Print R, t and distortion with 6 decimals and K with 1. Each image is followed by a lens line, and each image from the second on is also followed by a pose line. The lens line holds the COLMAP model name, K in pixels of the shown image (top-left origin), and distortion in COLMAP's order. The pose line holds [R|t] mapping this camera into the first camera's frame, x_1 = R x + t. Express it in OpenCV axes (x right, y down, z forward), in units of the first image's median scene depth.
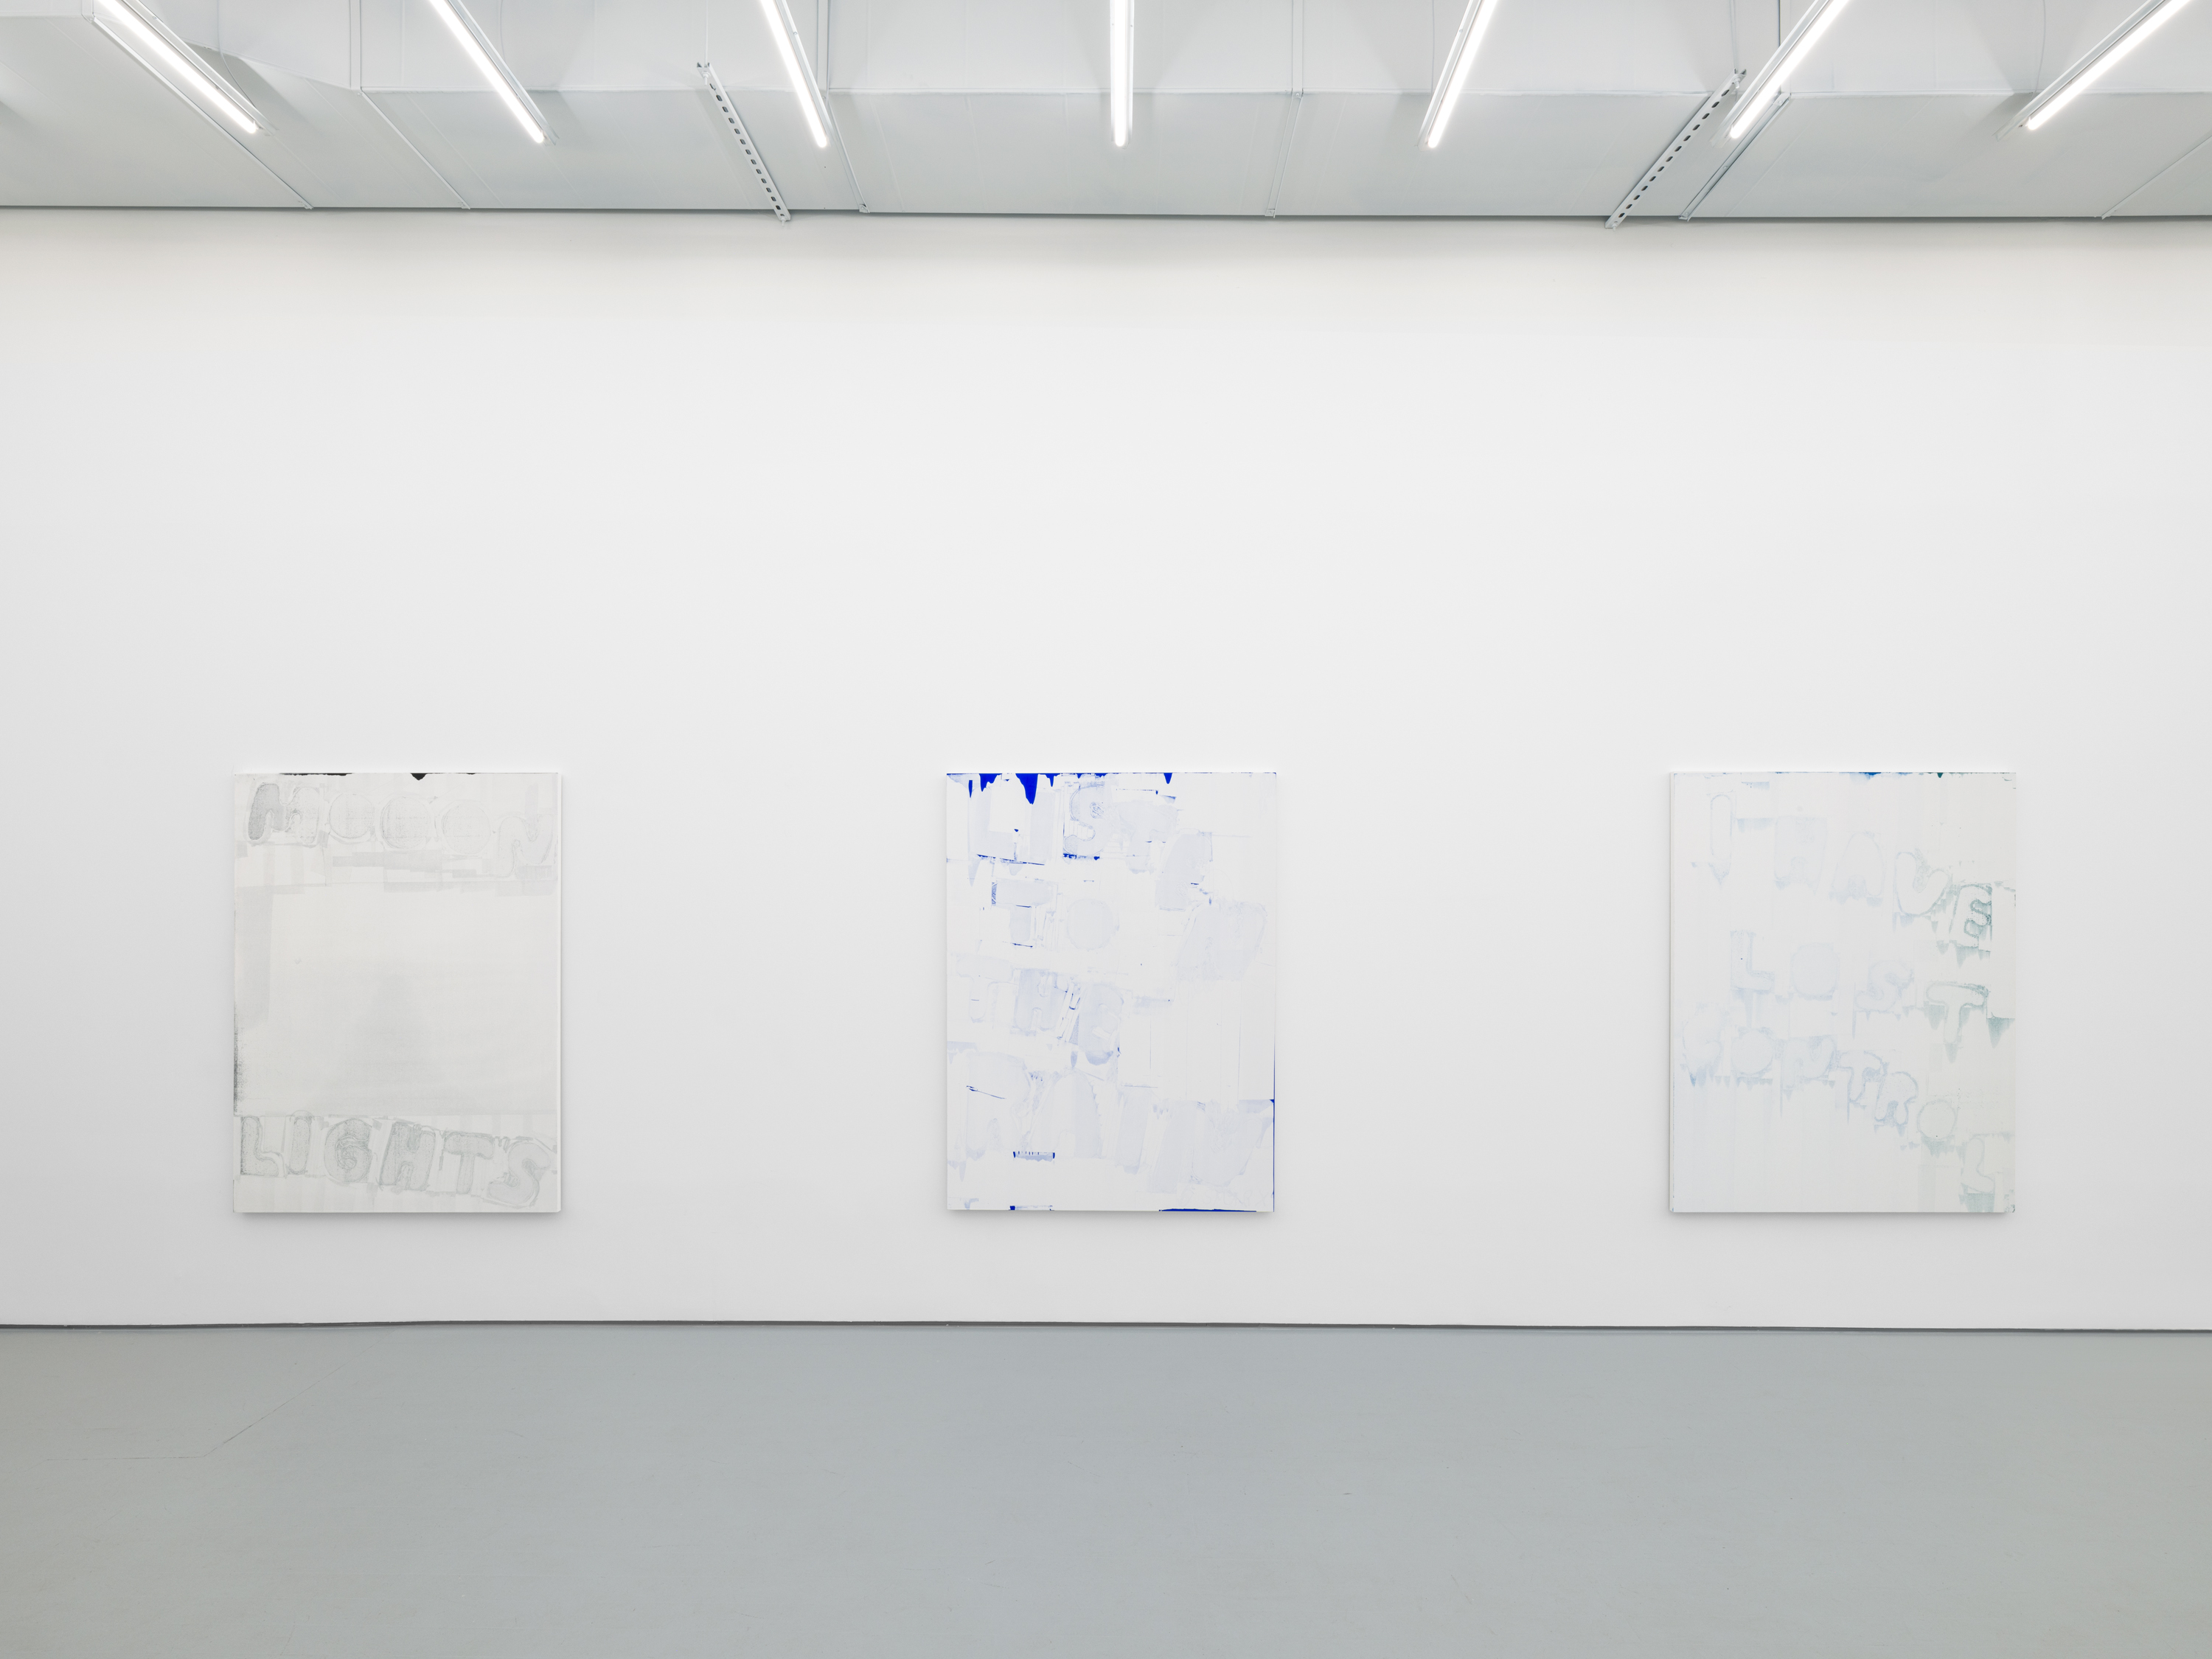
lens RADIAL K [[1793.8, 0, 1106.9], [0, 1793.8, 949.6], [0, 0, 1]] dist [0.003025, 0.003261]
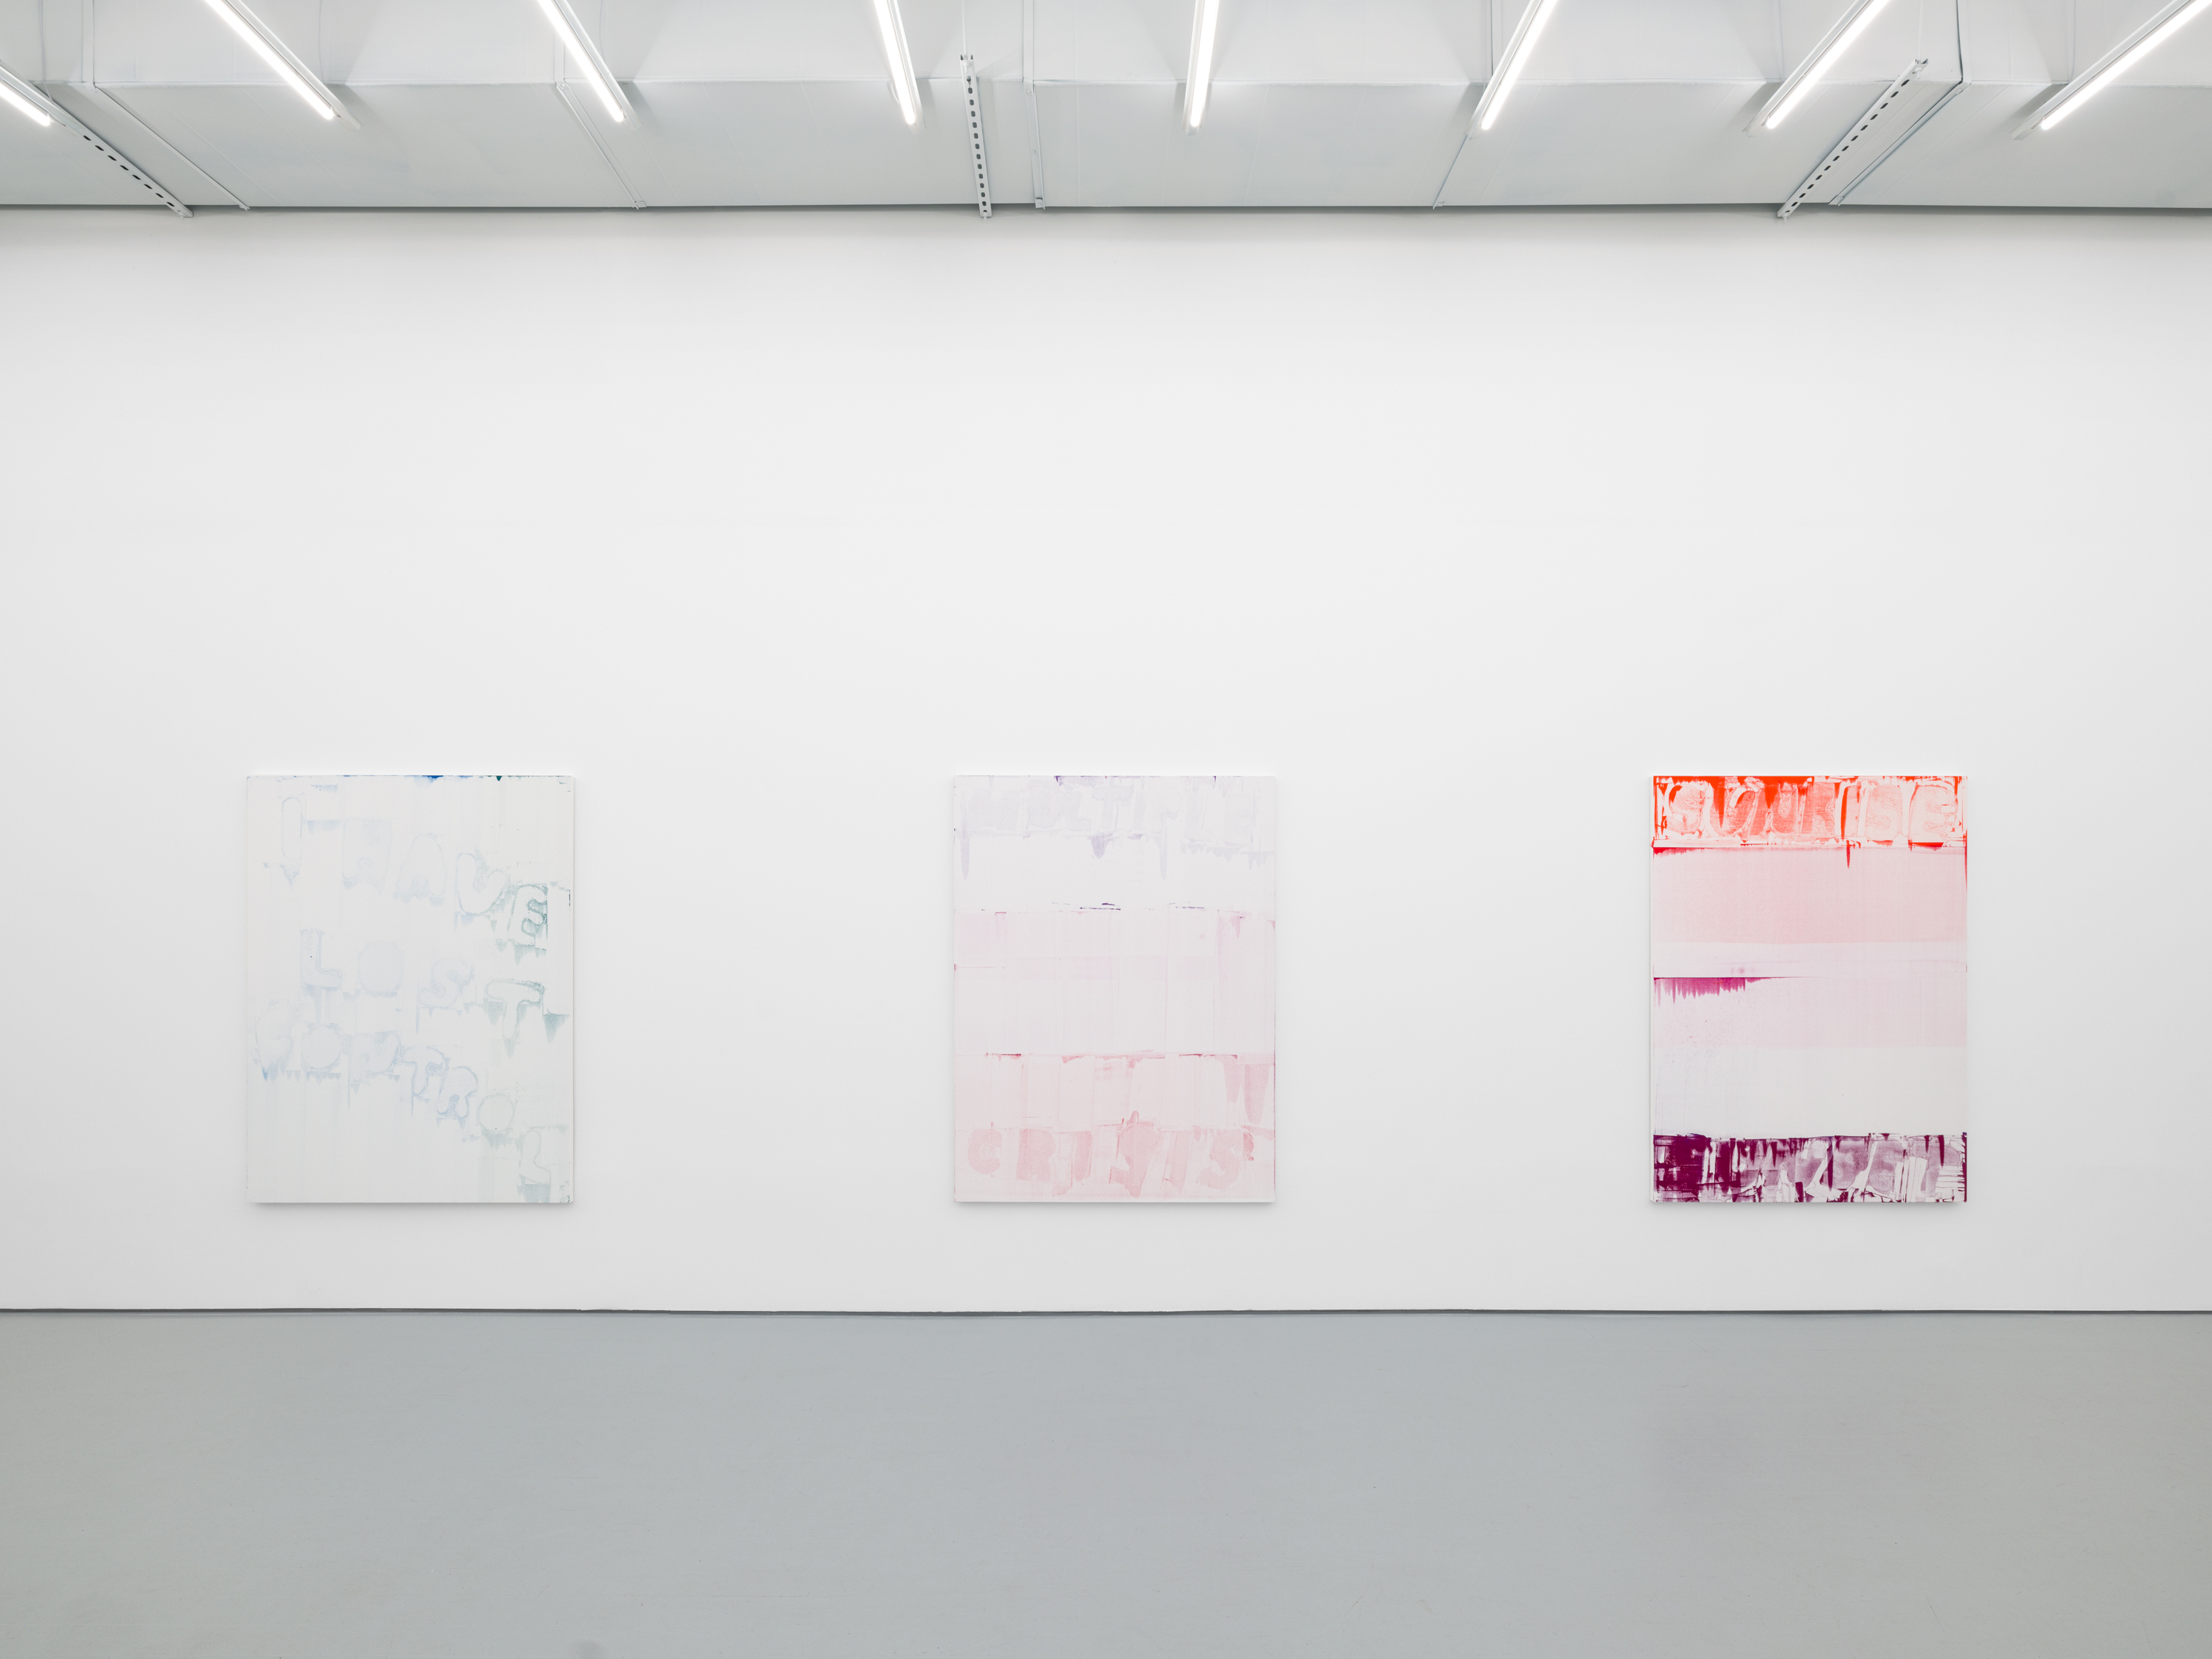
lens RADIAL K [[1761.5, 0, 1105.0], [0, 1761.5, 903.7], [0, 0, 1]] dist [0.055066, -0.008252]
pose [[0.999952, 0.000257, -0.009837, 0.821166], [-0.000446, 0.999815, -0.019231, -0.005789], [0.009830, 0.019235, 0.999767, -0.016802]]
